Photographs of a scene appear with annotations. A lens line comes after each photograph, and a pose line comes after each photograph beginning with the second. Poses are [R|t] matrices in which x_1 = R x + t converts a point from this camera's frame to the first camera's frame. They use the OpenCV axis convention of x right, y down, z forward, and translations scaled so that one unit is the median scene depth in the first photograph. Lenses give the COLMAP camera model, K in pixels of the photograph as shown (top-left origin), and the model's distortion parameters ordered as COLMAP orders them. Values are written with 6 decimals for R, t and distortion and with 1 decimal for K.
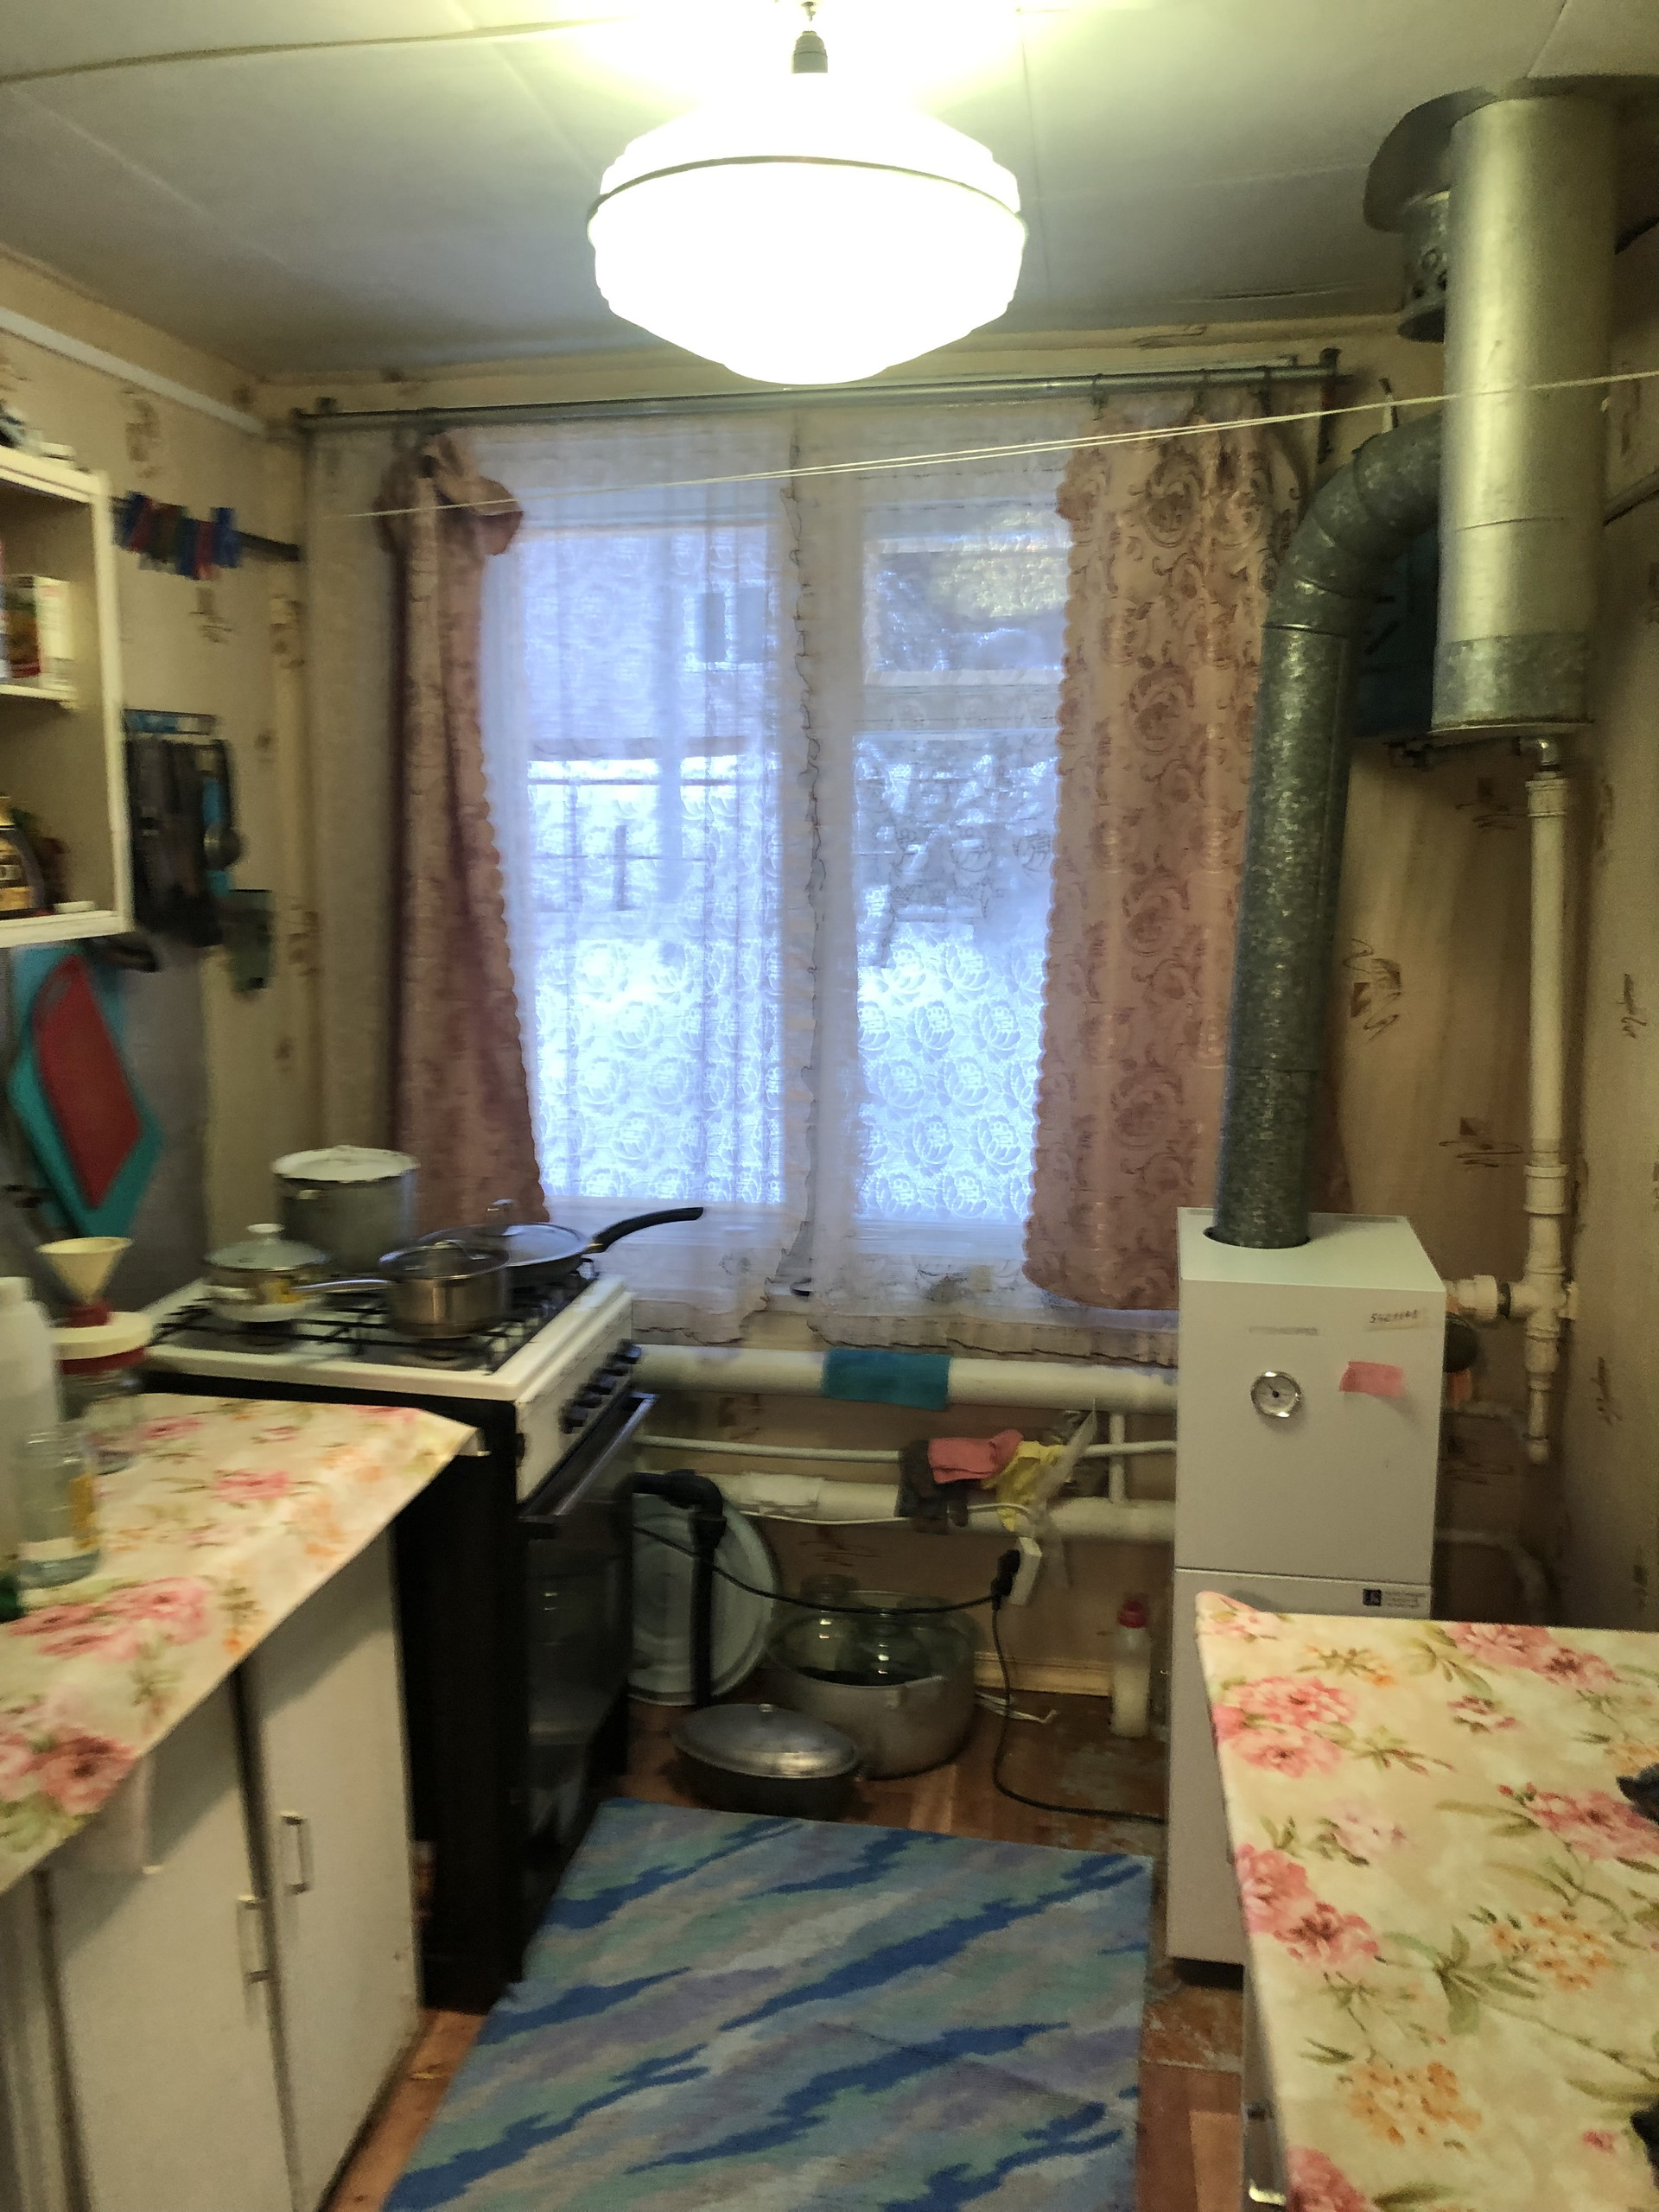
lens RADIAL K [[1812.3, 0, 739.3], [0, 1812.3, 1060.5], [0, 0, 1]] dist [0.014898, 0.011933]
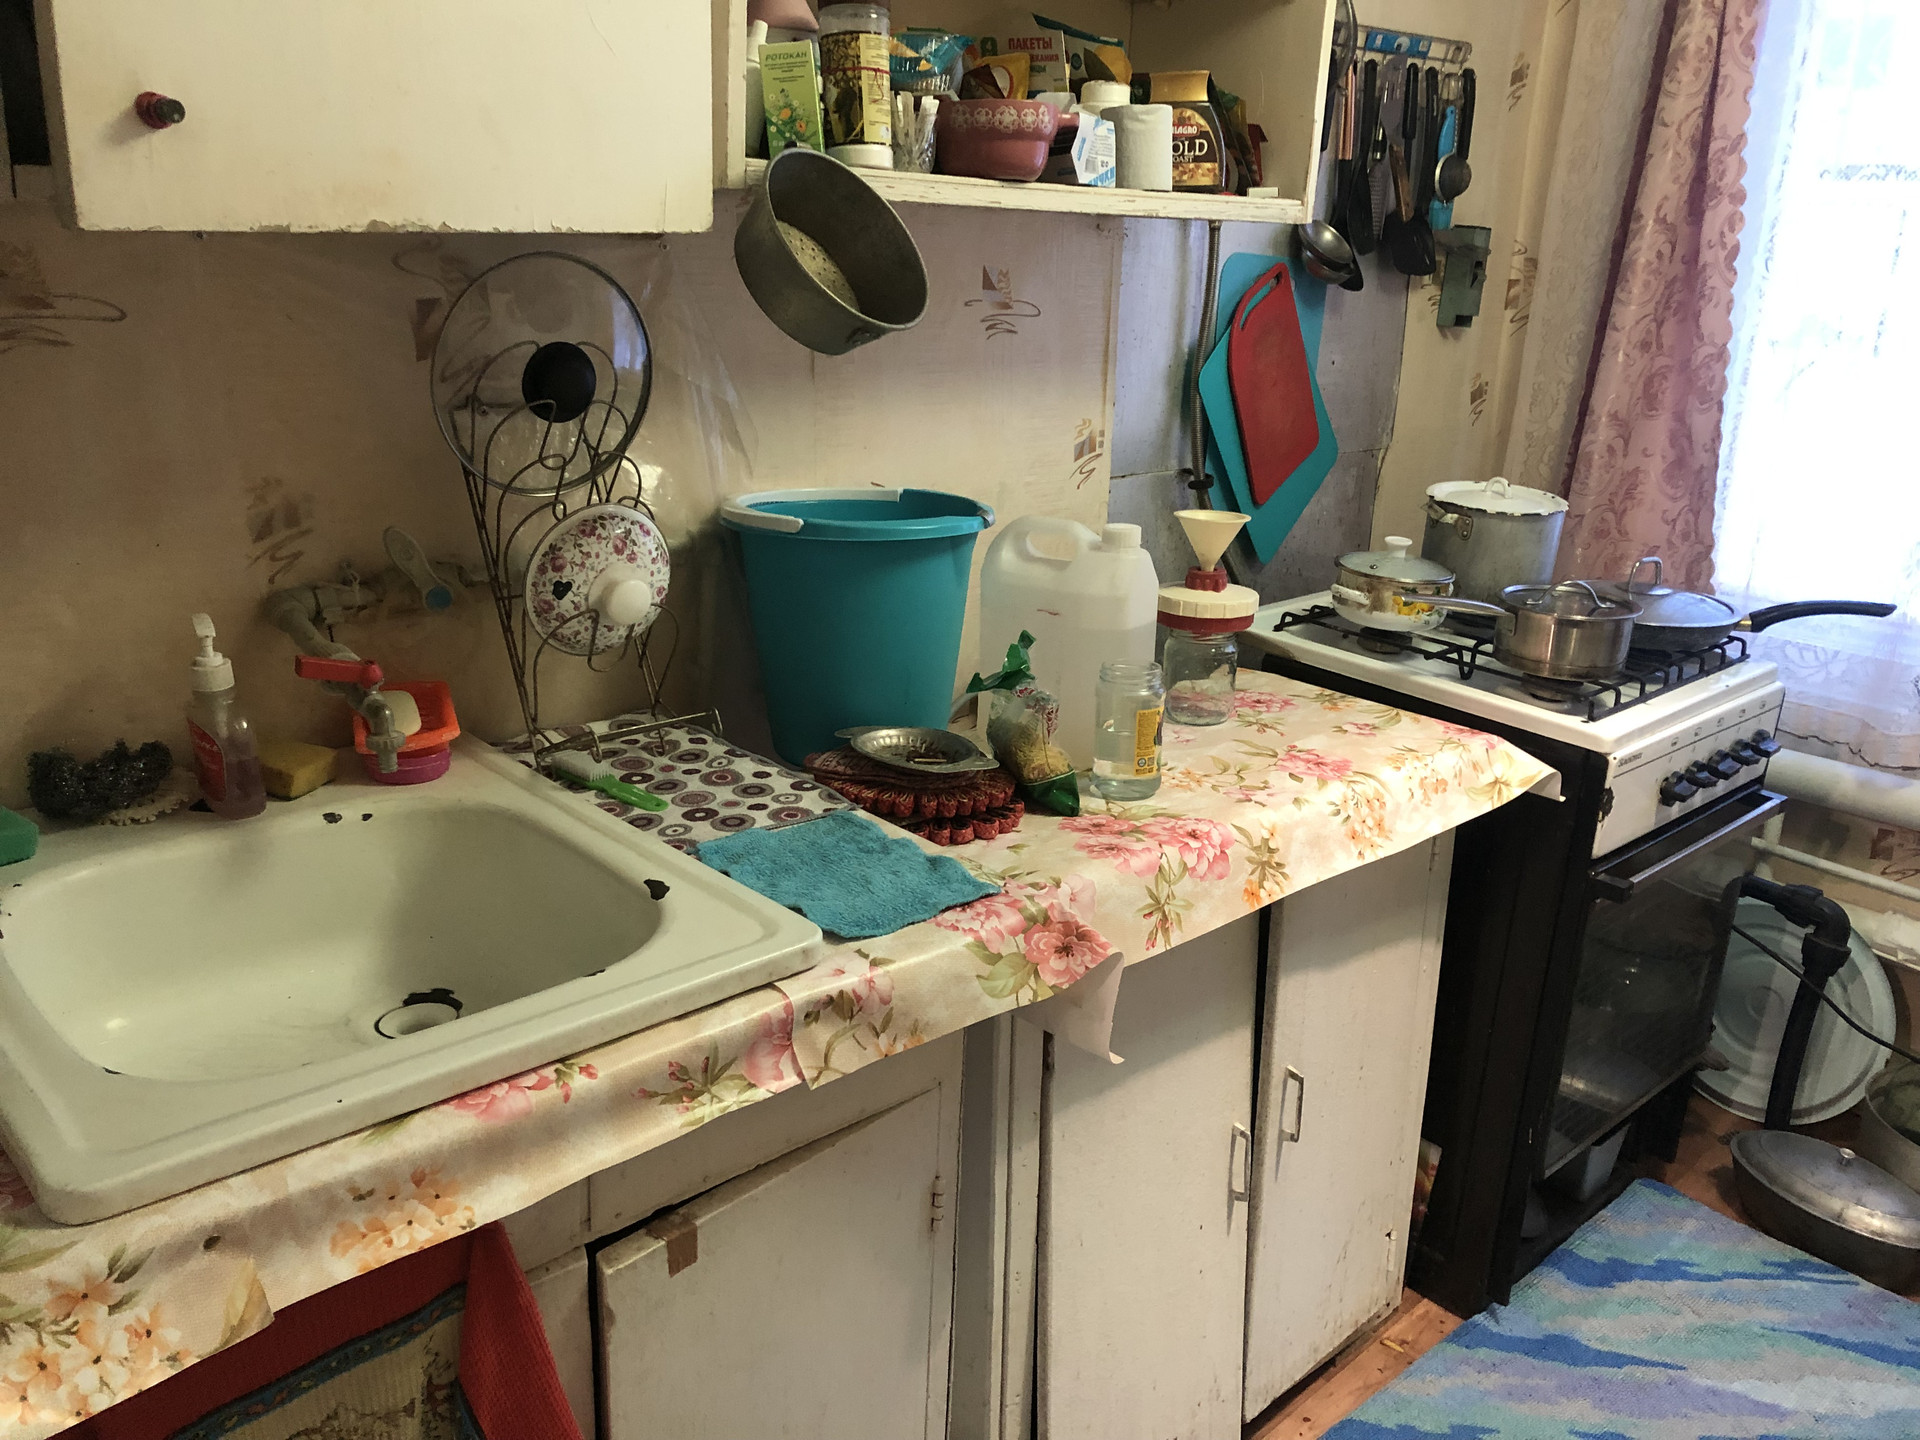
lens RADIAL K [[1573.1, 0, 995.4], [0, 1573.1, 703.3], [0, 0, 1]] dist [0.014898, 0.011933]
pose [[0.823146, 0.210681, -0.527299, 0.036409], [-0.131521, 0.974108, 0.183890, 0.043355], [0.552389, -0.082018, 0.829542, 0.114797]]
